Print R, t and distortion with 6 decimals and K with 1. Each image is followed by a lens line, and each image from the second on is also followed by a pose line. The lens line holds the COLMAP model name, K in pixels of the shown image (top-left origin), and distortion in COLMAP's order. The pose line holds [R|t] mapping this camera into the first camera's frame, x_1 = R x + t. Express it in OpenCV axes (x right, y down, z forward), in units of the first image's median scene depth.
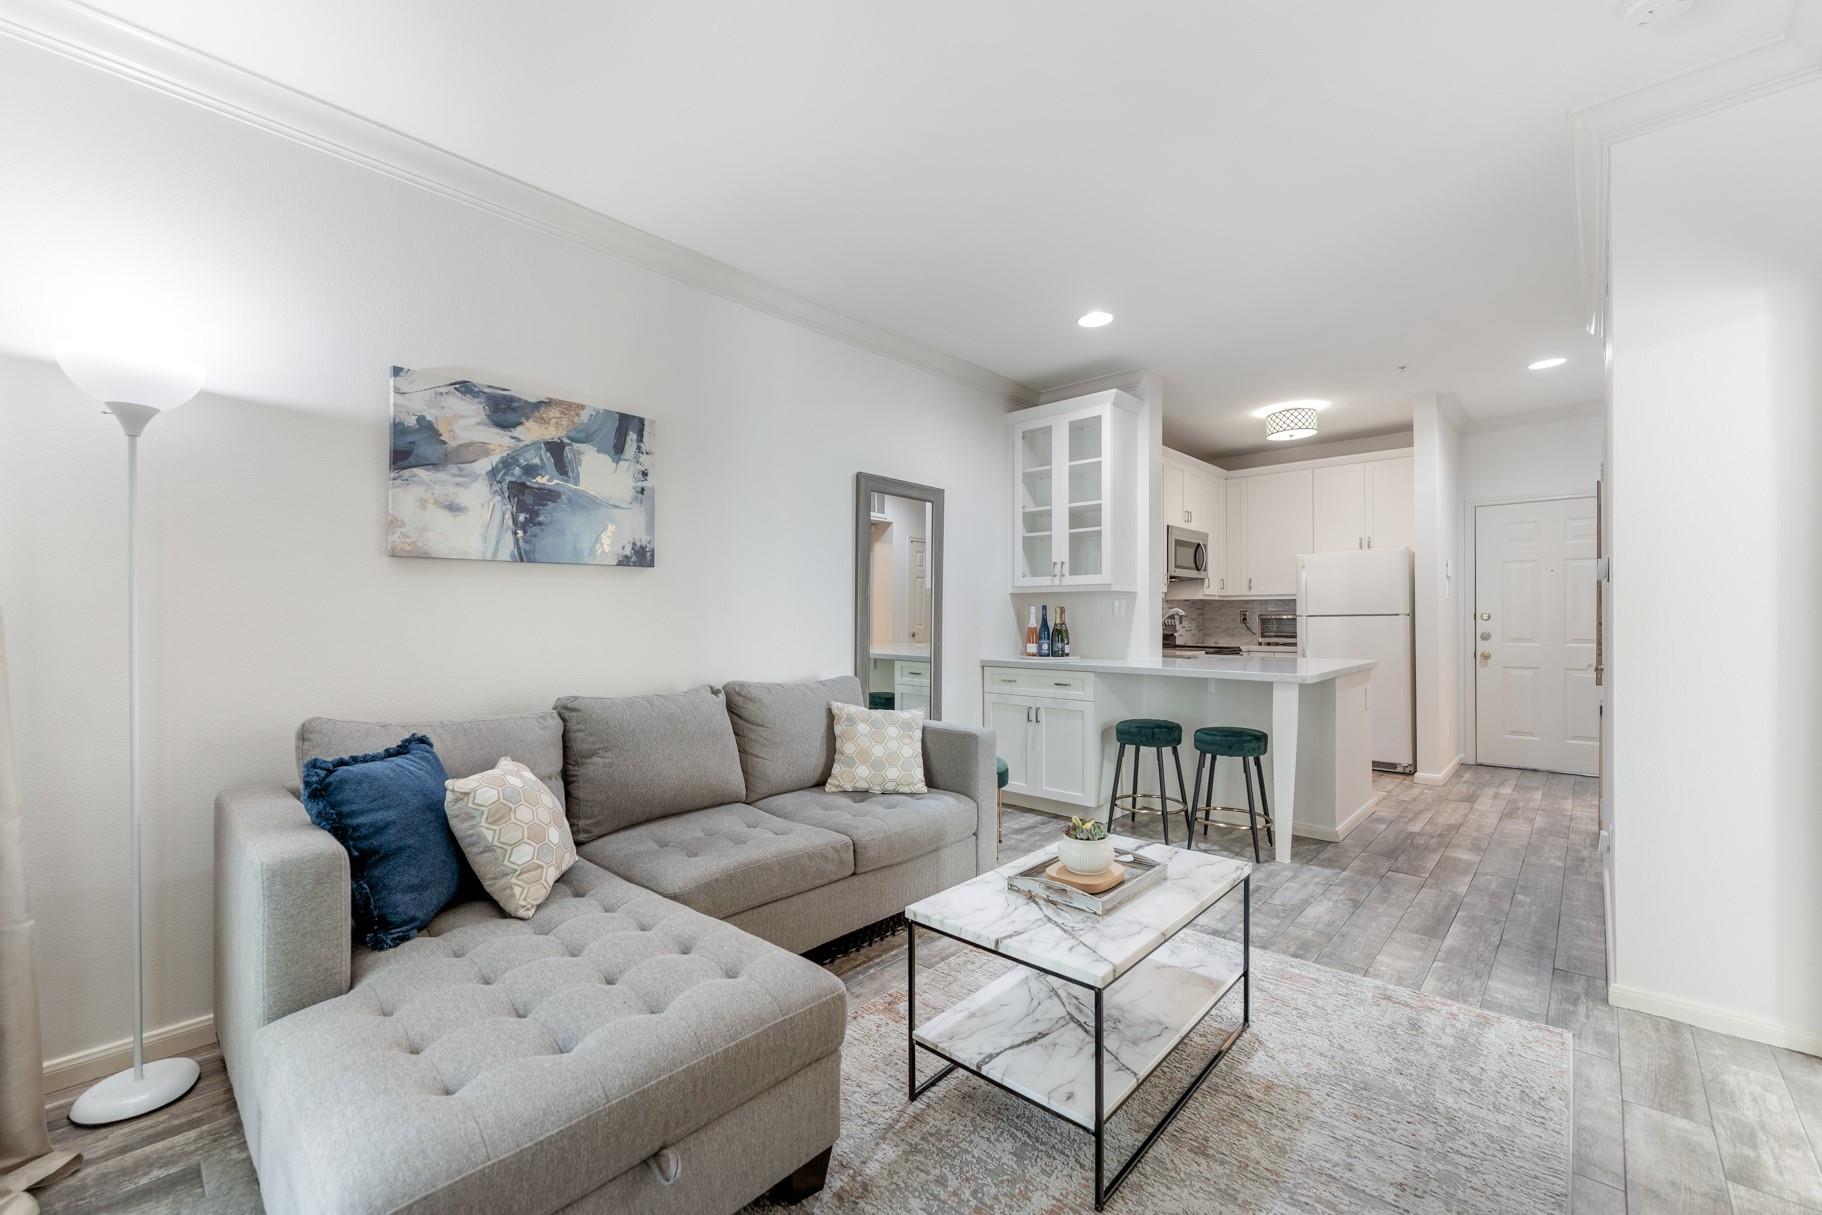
lens RADIAL K [[736.9, 0, 905.8], [0, 736.9, 616.0], [0, 0, 1]] dist [0.000081, -0.000144]
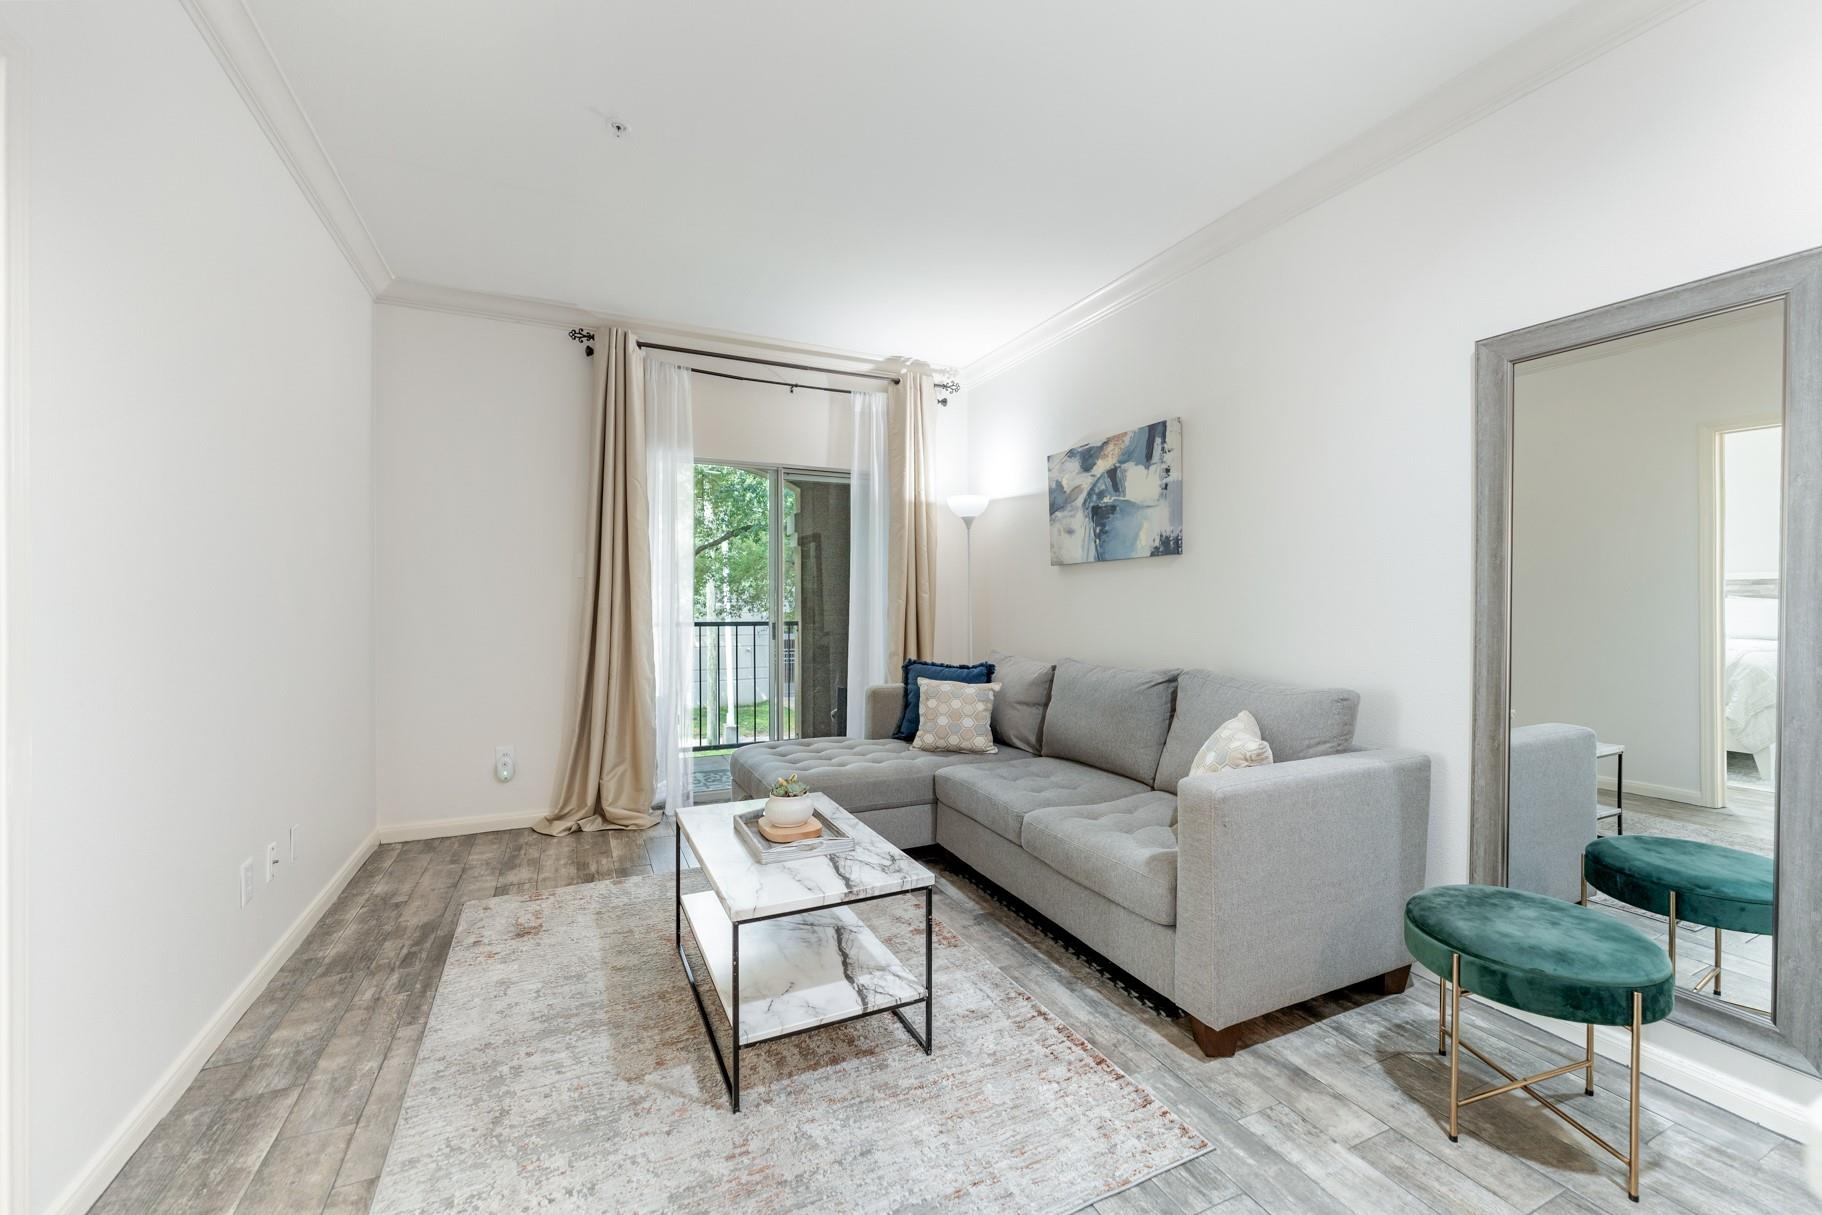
lens RADIAL K [[726.9, 0, 908.9], [0, 726.9, 605.8], [0, 0, 1]] dist [0.000184, 0.000095]
pose [[-0.373128, 0.007261, -0.927752, 0.551274], [0.003788, 0.999973, 0.006302, 0.000676], [0.927772, -0.001162, -0.373145, 0.721958]]
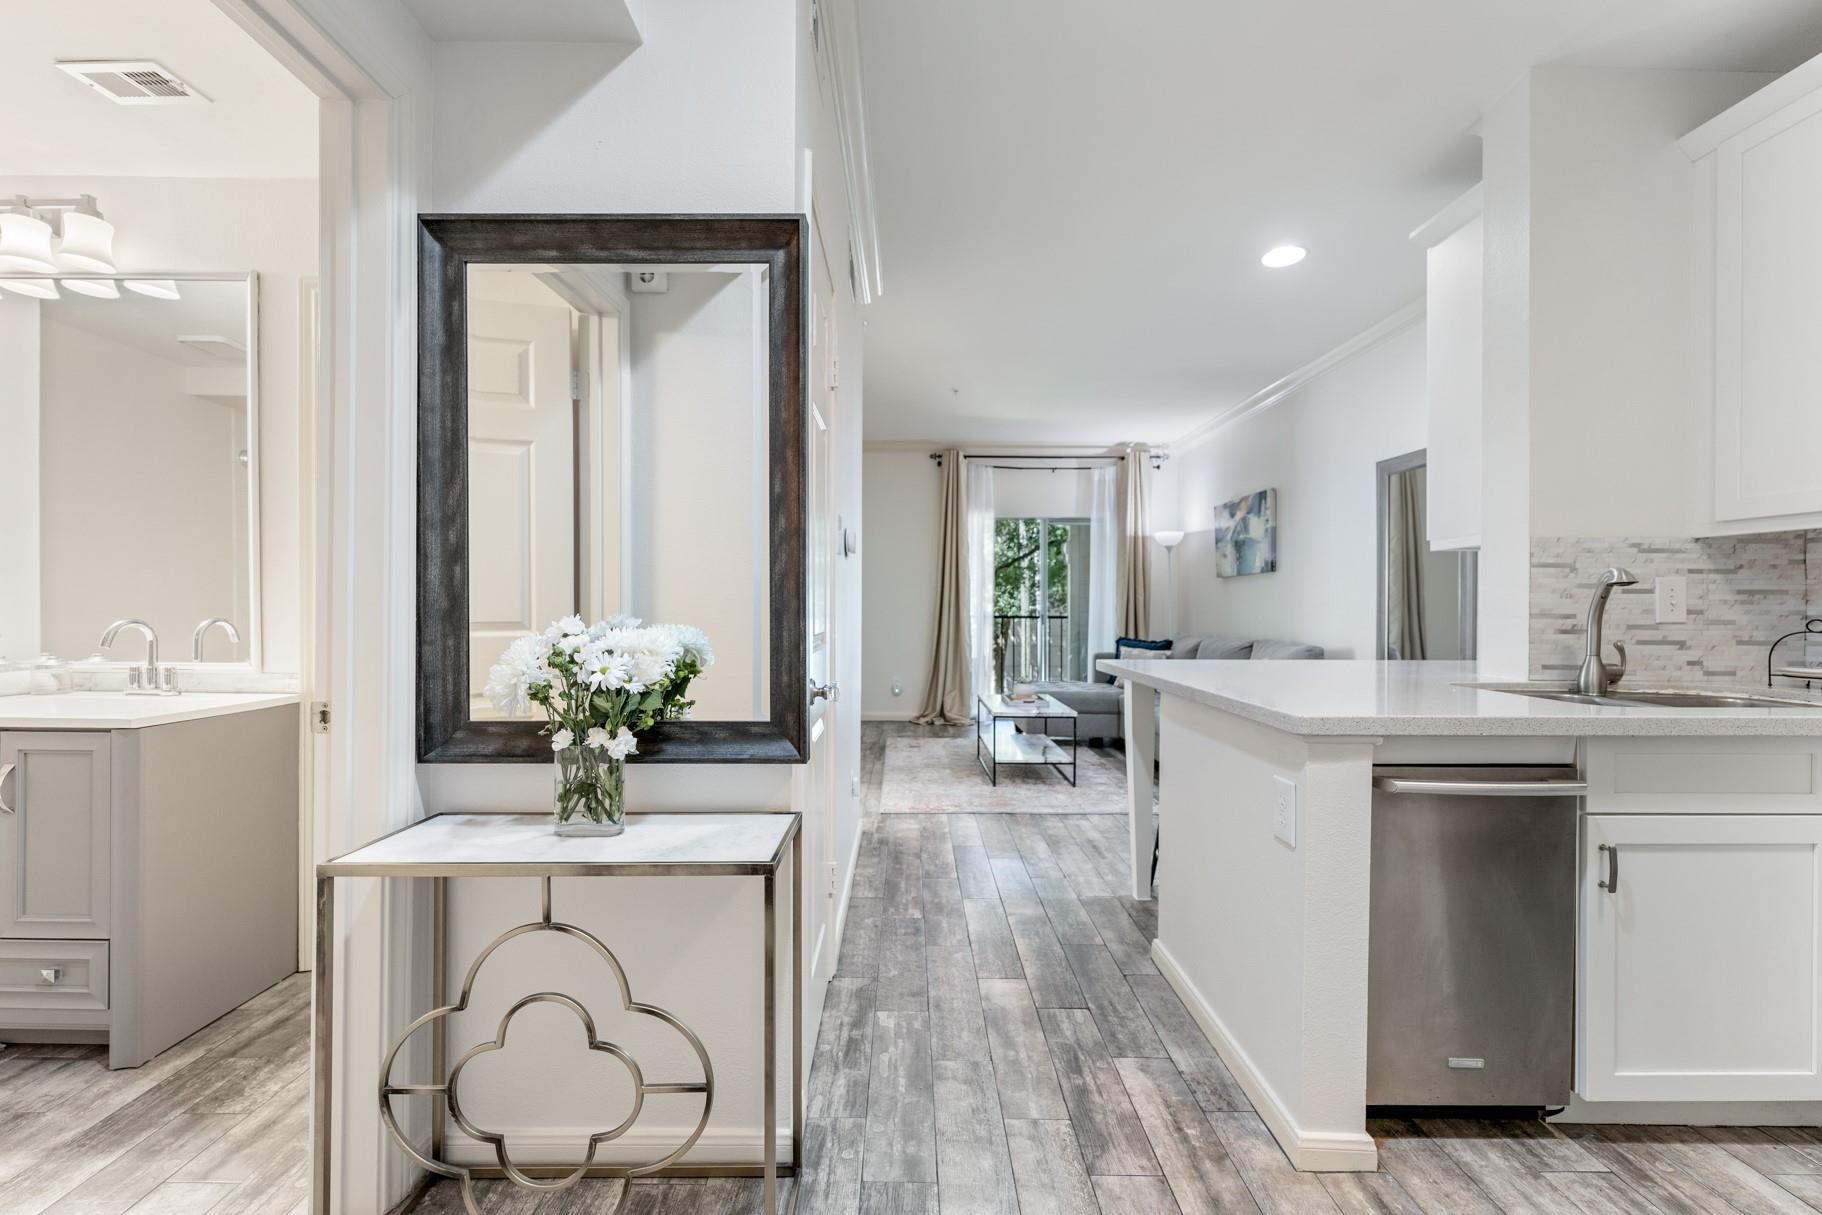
lens RADIAL K [[724.4, 0, 907.1], [0, 724.4, 607.6], [0, 0, 1]] dist [-0.000227, -0.000271]
pose [[-0.731740, -0.000103, -0.681584, 1.032122], [-0.001946, 0.999996, 0.001939, 0.012733], [0.681581, 0.002745, -0.731737, 1.169635]]
